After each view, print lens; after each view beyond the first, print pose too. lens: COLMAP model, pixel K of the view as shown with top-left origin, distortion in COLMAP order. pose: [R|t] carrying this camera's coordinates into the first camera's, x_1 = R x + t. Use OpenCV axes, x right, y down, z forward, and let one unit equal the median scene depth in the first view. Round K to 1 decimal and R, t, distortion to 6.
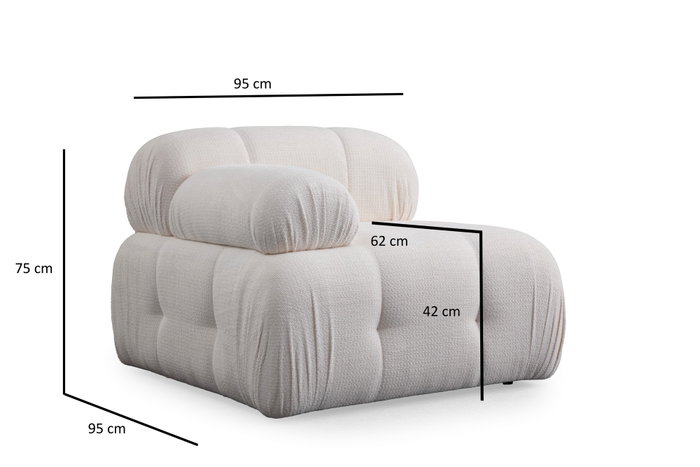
lens RADIAL K [[1293.0, 0, 350.0], [0, 1293.0, 233.5], [0, 0, 1]] dist [0.181945, 0.043027]
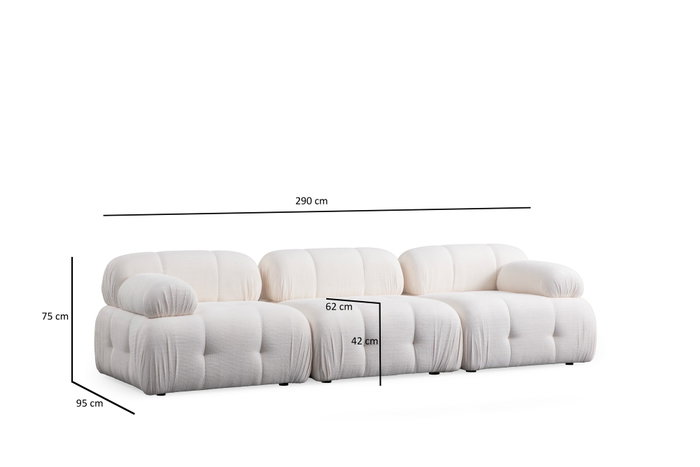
lens RADIAL K [[1293.0, 0, 350.0], [0, 1293.0, 233.5], [0, 0, 1]] dist [0.181945, 0.043027]
pose [[0.993434, 0.009759, -0.113986, 0.494311], [-0.014634, 0.999010, -0.042011, -0.037237], [0.113463, 0.043403, 0.992594, -1.066735]]
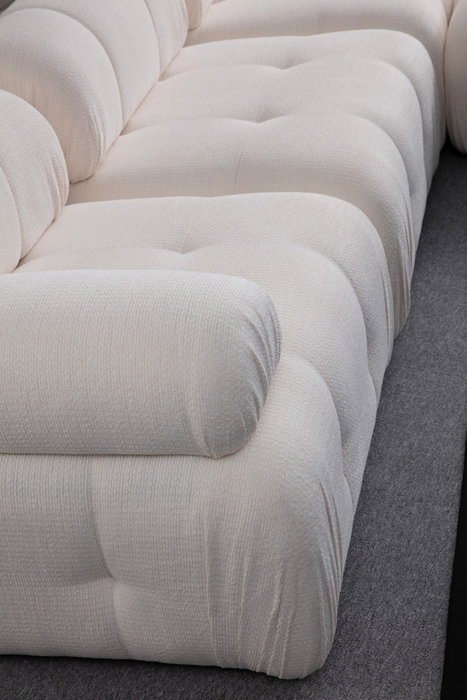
lens RADIAL K [[1293.0, 0, 233.5], [0, 1293.0, 350.0], [0, 0, 1]] dist [0.181945, 0.043027]
pose [[0.719799, -0.438857, 0.537860, -0.340232], [0.197269, 0.872182, 0.447643, -0.274416], [-0.665563, -0.216110, 0.714369, 0.582341]]
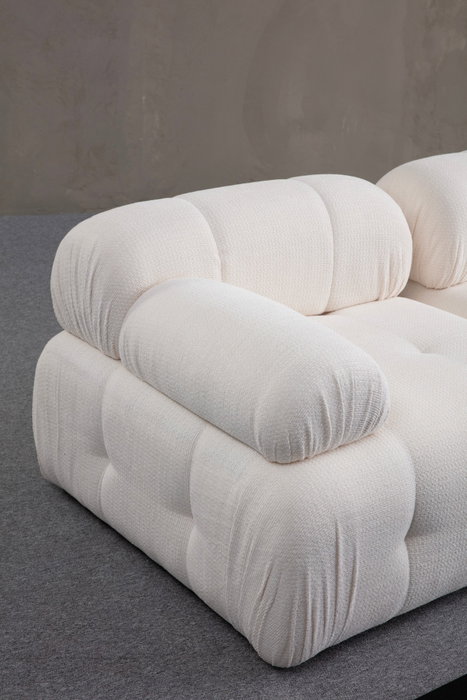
lens RADIAL K [[1232.1, 0, 233.5], [0, 1232.1, 350.0], [0, 0, 1]] dist [0.197801, 0.029878]
pose [[0.997390, 0.020683, 0.069179, -0.134992], [-0.040287, 0.954507, 0.295456, -0.249740], [-0.059921, -0.297472, 0.952848, 0.332077]]
